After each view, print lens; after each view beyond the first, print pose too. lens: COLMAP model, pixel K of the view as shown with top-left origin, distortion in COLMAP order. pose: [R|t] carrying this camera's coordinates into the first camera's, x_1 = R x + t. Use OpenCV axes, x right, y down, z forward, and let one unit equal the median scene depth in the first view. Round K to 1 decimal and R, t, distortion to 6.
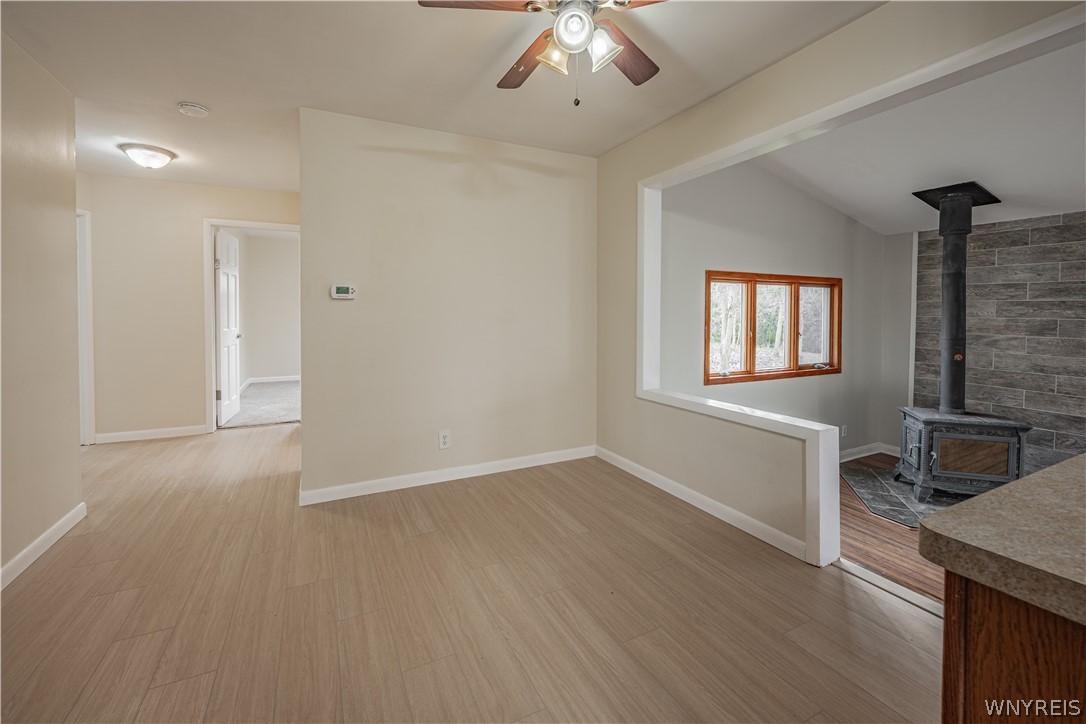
lens RADIAL K [[466.2, 0, 562.8], [0, 466.2, 324.9], [0, 0, 1]] dist [-0.006911, 0.000816]
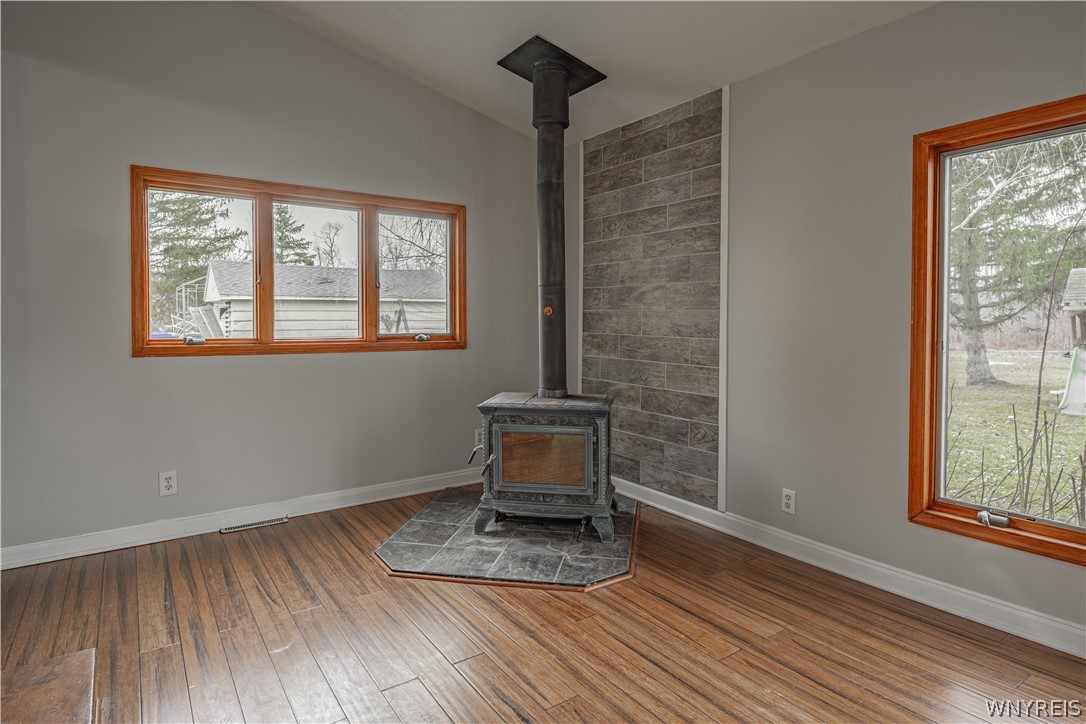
lens RADIAL K [[609.3, 0, 570.1], [0, 609.3, 341.1], [0, 0, 1]] dist [-0.021193, 0.001390]
pose [[0.988529, -0.002257, 0.151017, 0.727361], [0.000504, 0.999932, 0.011648, 0.099137], [-0.151033, -0.011438, 0.988462, 0.135919]]
